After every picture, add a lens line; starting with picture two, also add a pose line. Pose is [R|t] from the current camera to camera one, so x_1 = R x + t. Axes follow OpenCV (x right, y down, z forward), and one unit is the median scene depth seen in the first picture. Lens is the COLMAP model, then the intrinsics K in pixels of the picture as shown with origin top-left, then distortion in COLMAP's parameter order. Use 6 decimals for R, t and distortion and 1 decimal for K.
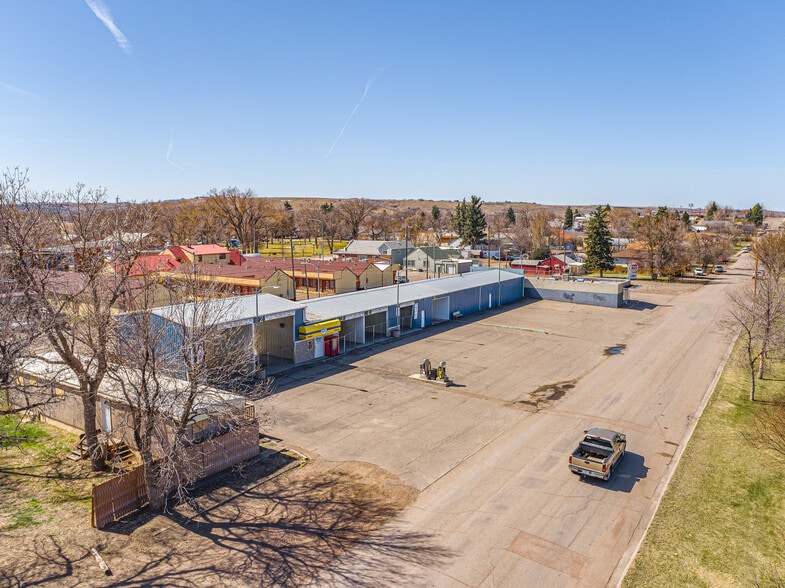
lens RADIAL K [[597.6, 0, 392.5], [0, 597.6, 294.0], [0, 0, 1]] dist [-0.016177, 0.004708]
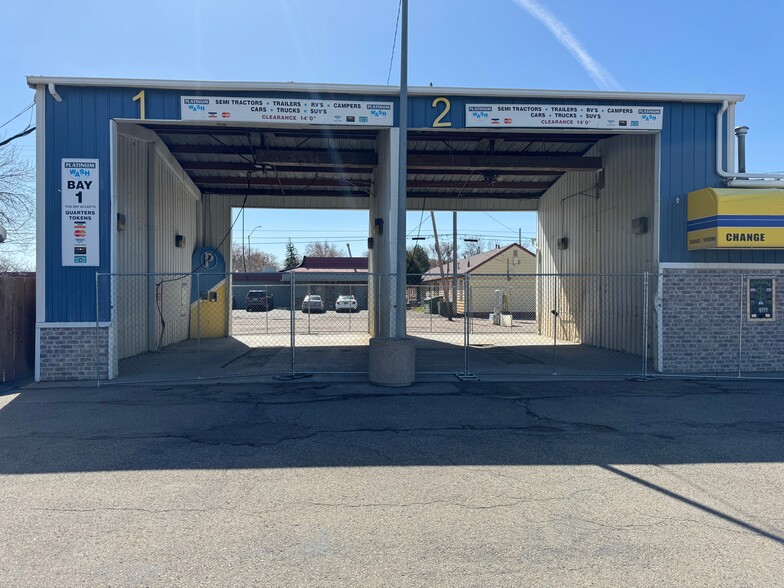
lens RADIAL K [[559.1, 0, 383.6], [0, 559.1, 297.0], [0, 0, 1]] dist [0.005866, 0.000113]
pose [[0.614639, 0.005252, -0.788791, -0.047309], [-0.098841, 0.992609, -0.070409, 0.079889], [0.782591, 0.121242, 0.610616, 0.559453]]
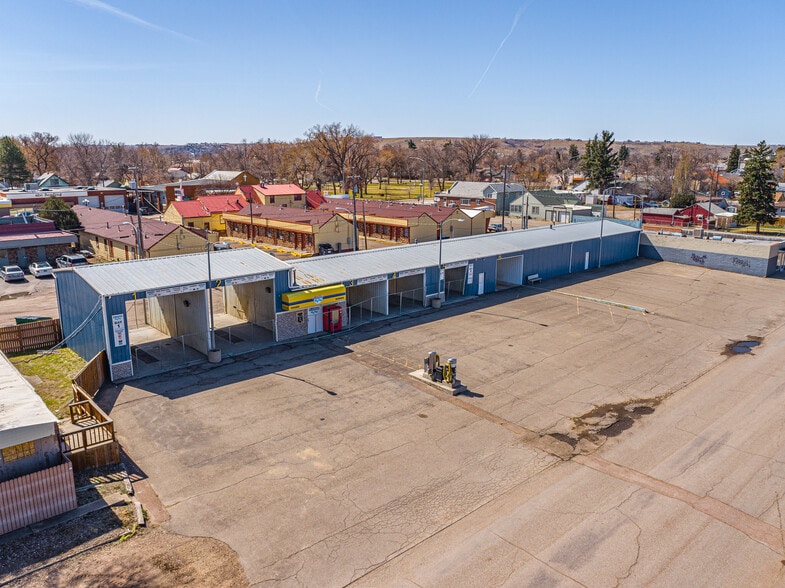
lens RADIAL K [[597.6, 0, 392.5], [0, 597.6, 294.0], [0, 0, 1]] dist [-0.016177, 0.004708]
pose [[0.972903, 0.053065, -0.225042, 0.107084], [-0.031229, 0.994547, 0.099507, -0.017687], [0.229096, -0.089782, 0.969255, 0.202515]]
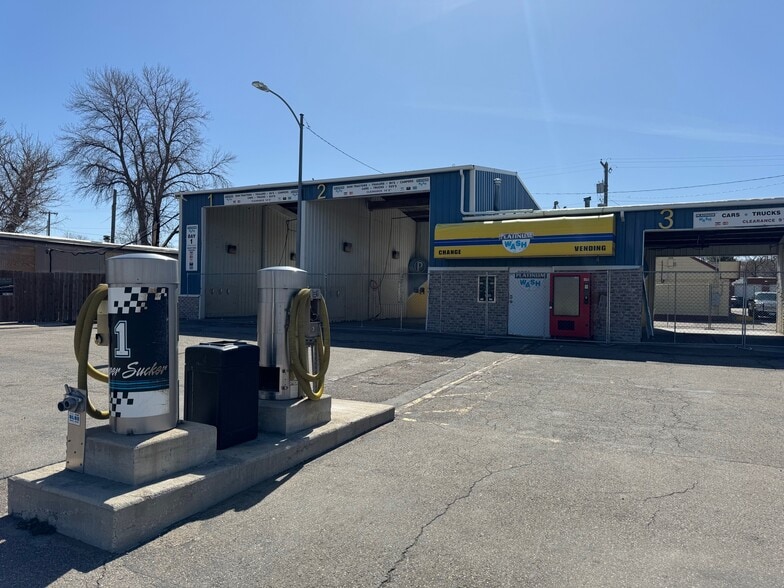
lens RADIAL K [[547.5, 0, 392.0], [0, 547.5, 294.0], [0, 0, 1]] dist [0.129945, -0.206521]
pose [[0.111642, 0.001930, -0.993747, 0.111706], [-0.142985, 0.989624, -0.014142, 0.072056], [0.983408, 0.143670, 0.110759, 0.654377]]
